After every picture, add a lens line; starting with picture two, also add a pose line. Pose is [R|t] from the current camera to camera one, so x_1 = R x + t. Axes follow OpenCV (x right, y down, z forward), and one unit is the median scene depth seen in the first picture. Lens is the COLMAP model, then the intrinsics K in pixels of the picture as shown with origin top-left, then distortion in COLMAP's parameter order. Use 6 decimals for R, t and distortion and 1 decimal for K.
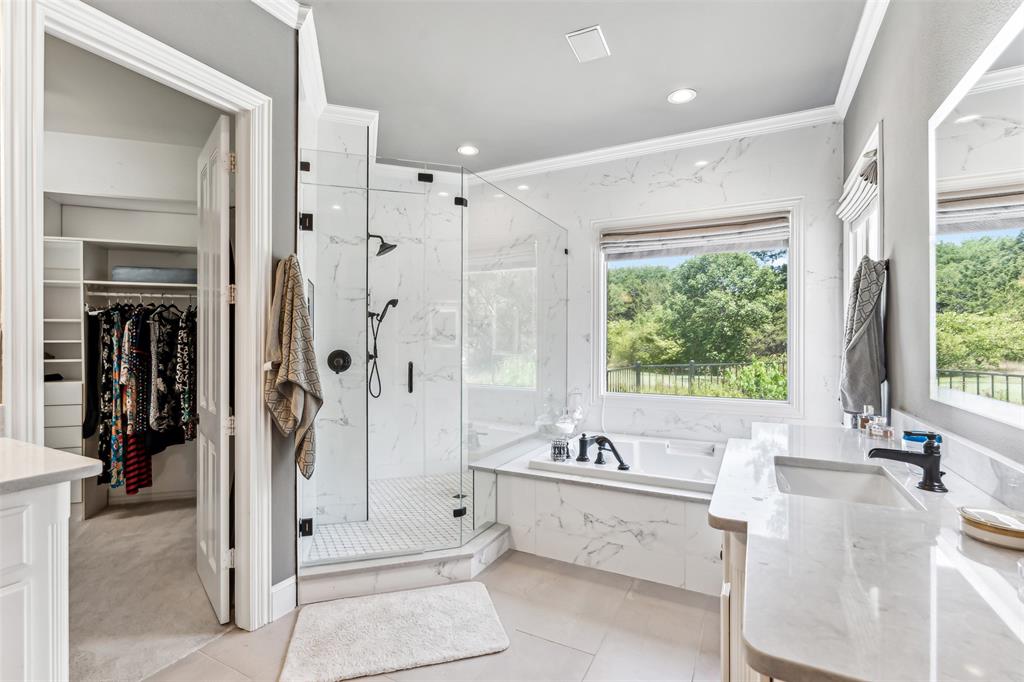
lens RADIAL K [[469.2, 0, 508.5], [0, 469.2, 342.8], [0, 0, 1]] dist [-0.005996, -0.000320]
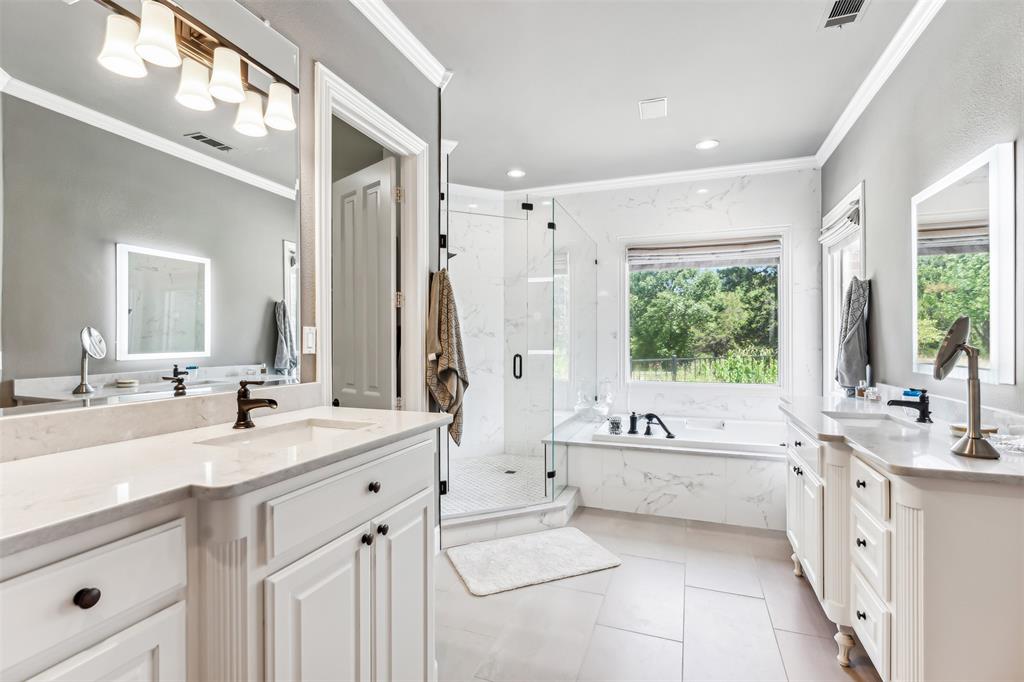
lens RADIAL K [[469.2, 0, 516.7], [0, 469.2, 340.4], [0, 0, 1]] dist [-0.005996, -0.000320]
pose [[0.992460, -0.001895, 0.122558, -0.351356], [0.002060, 0.999997, -0.001222, 0.005955], [-0.122555, 0.001465, 0.992461, -0.231477]]
